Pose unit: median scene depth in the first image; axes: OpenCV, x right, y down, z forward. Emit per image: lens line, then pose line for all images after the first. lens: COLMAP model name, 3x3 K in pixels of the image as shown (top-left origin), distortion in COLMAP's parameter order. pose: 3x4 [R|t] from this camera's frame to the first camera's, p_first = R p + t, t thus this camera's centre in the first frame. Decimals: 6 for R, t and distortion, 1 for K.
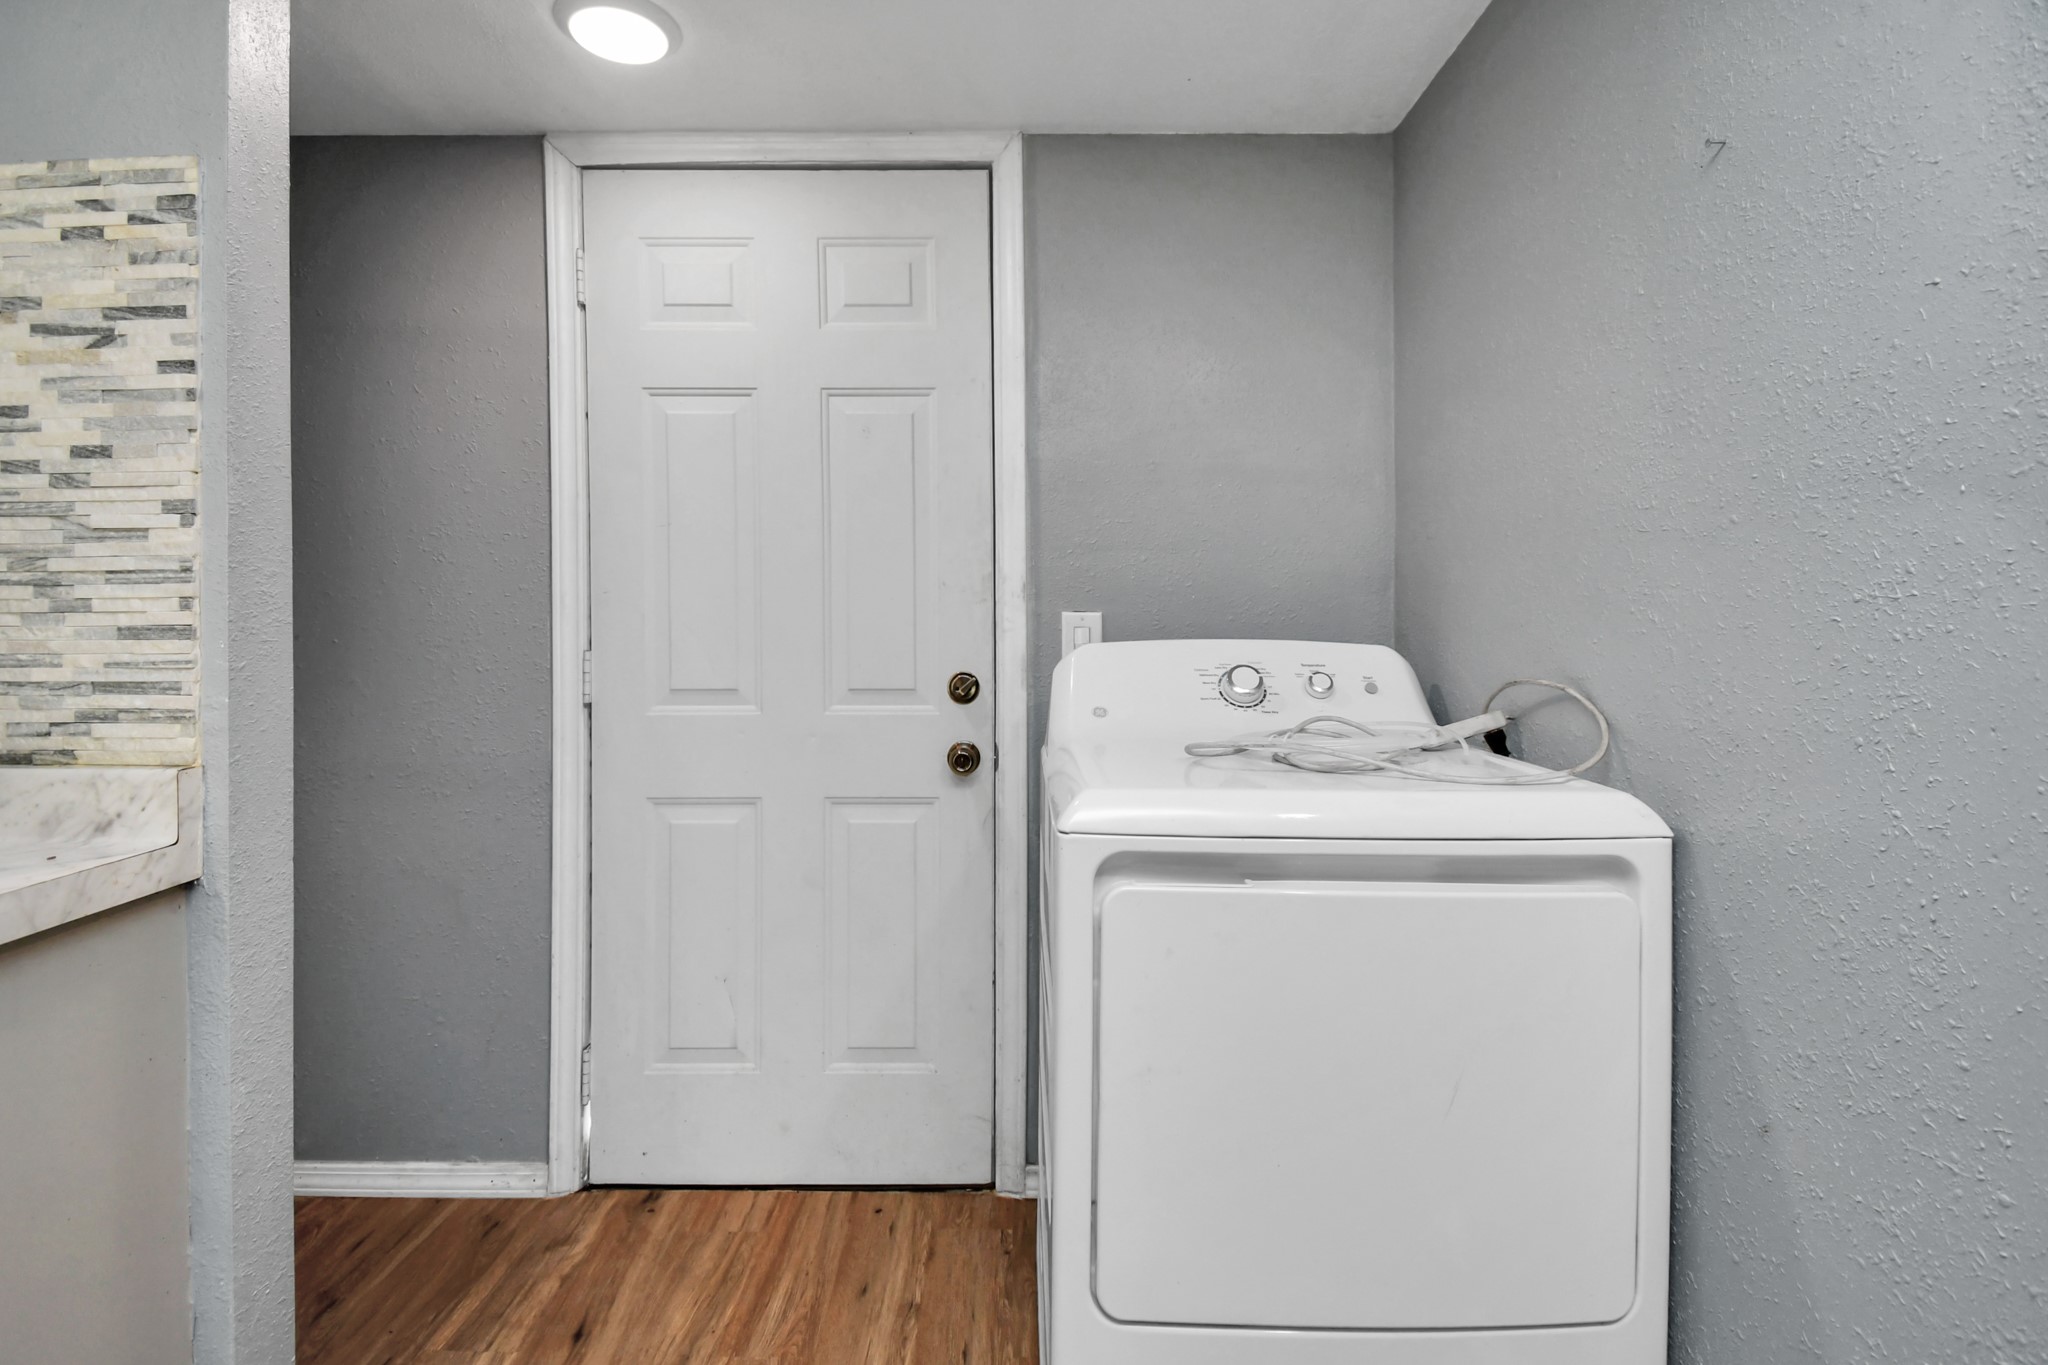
lens RADIAL K [[930.8, 0, 988.7], [0, 930.8, 589.0], [0, 0, 1]] dist [-0.016608, -0.001648]
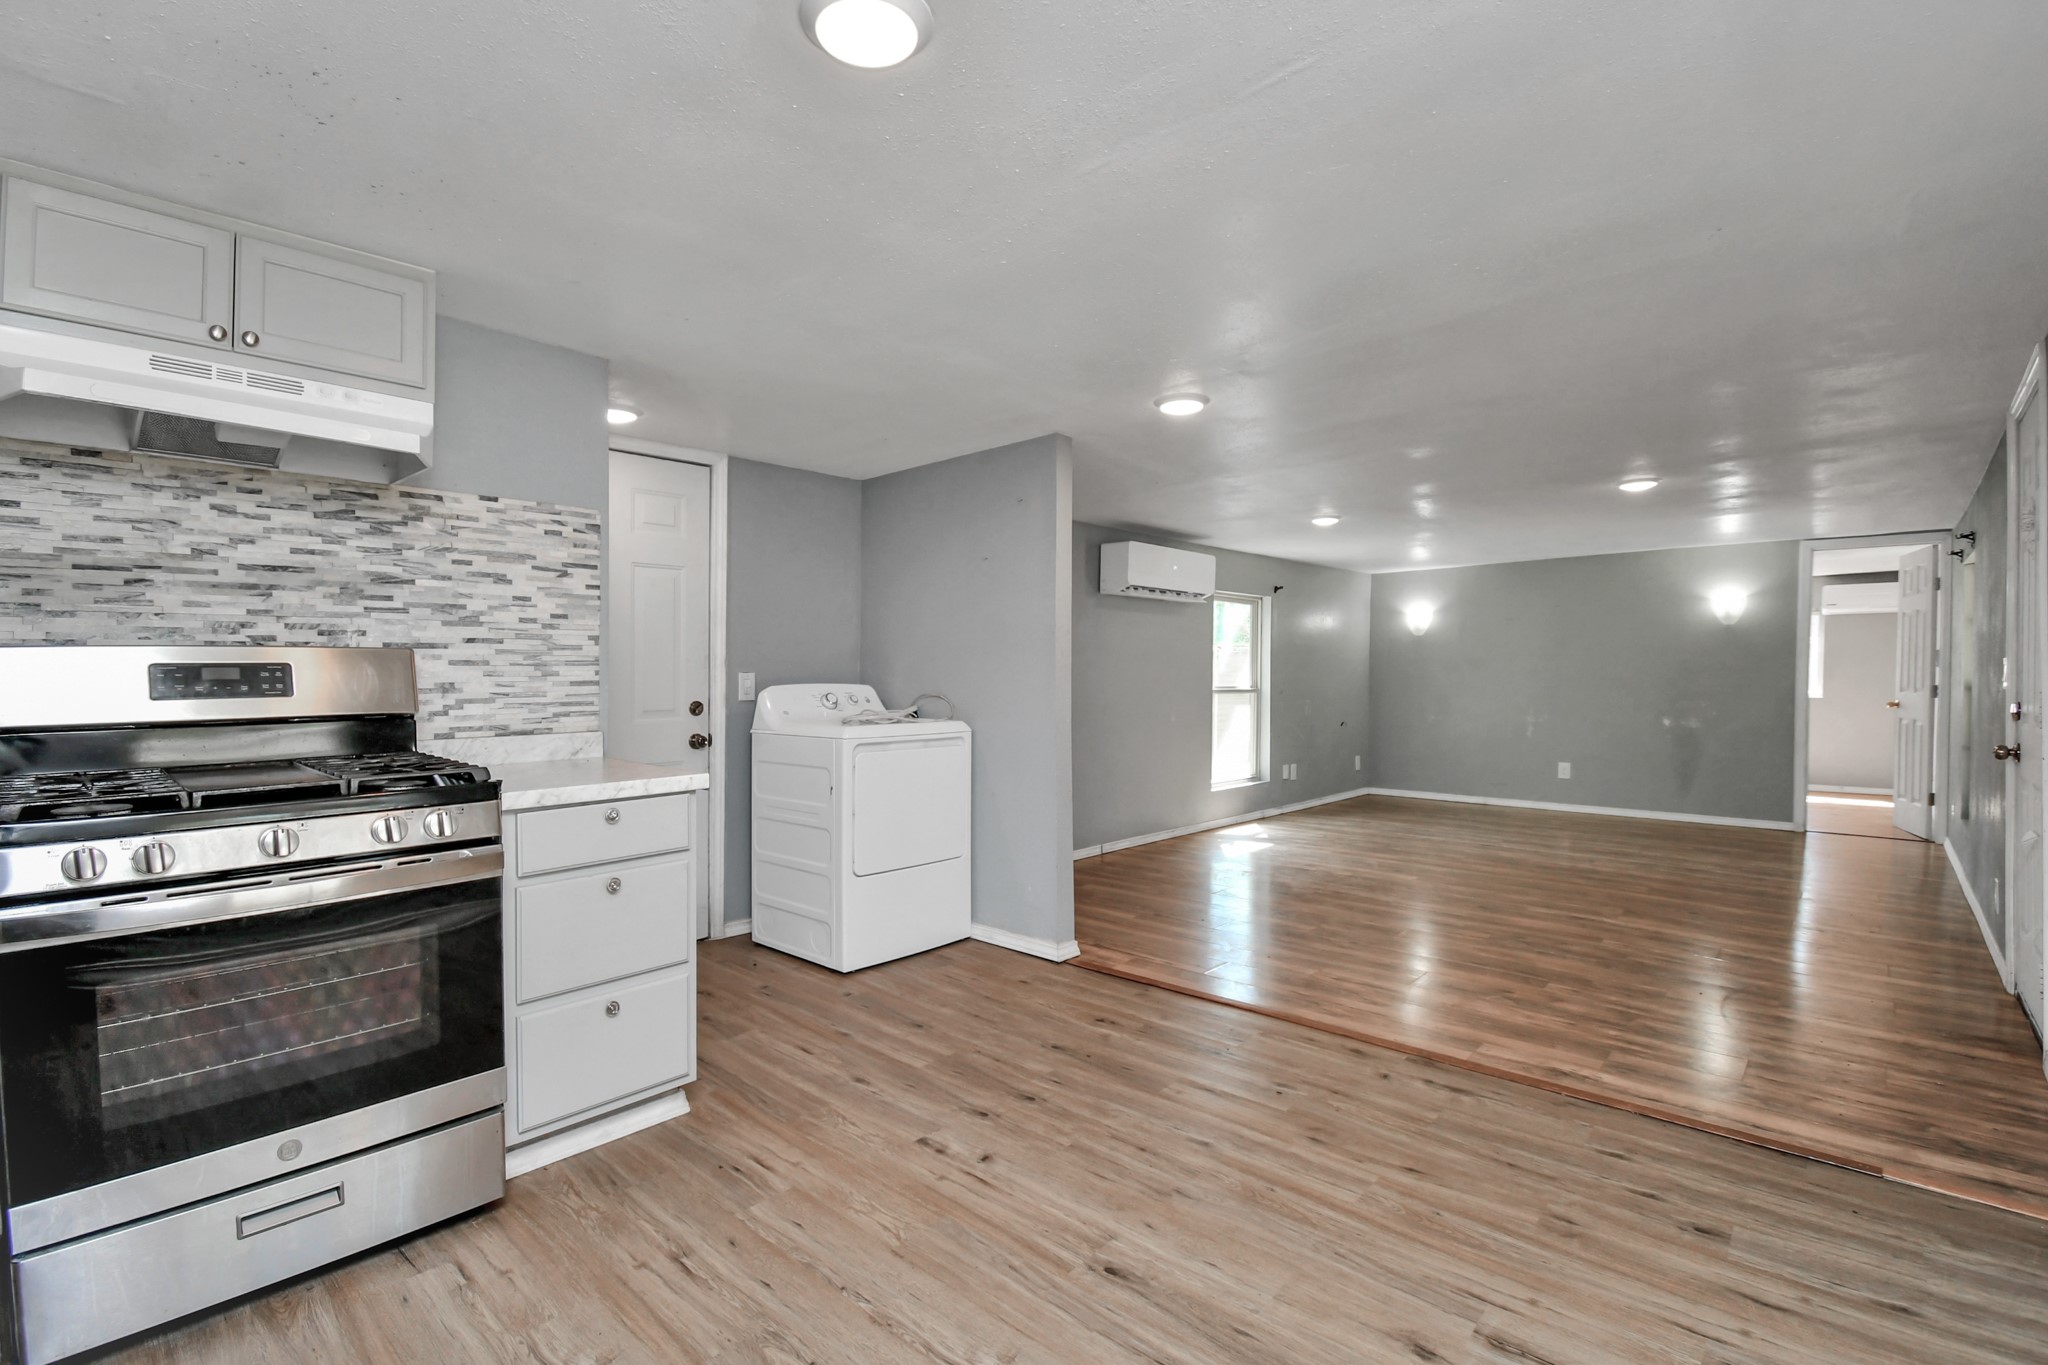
lens RADIAL K [[930.8, 0, 1026.5], [0, 930.8, 684.7], [0, 0, 1]] dist [-0.016608, -0.001648]
pose [[0.652518, -0.011554, 0.757685, -2.141288], [-0.023491, 0.999095, 0.035466, -0.077998], [-0.757409, -0.040941, 0.651656, -1.807861]]
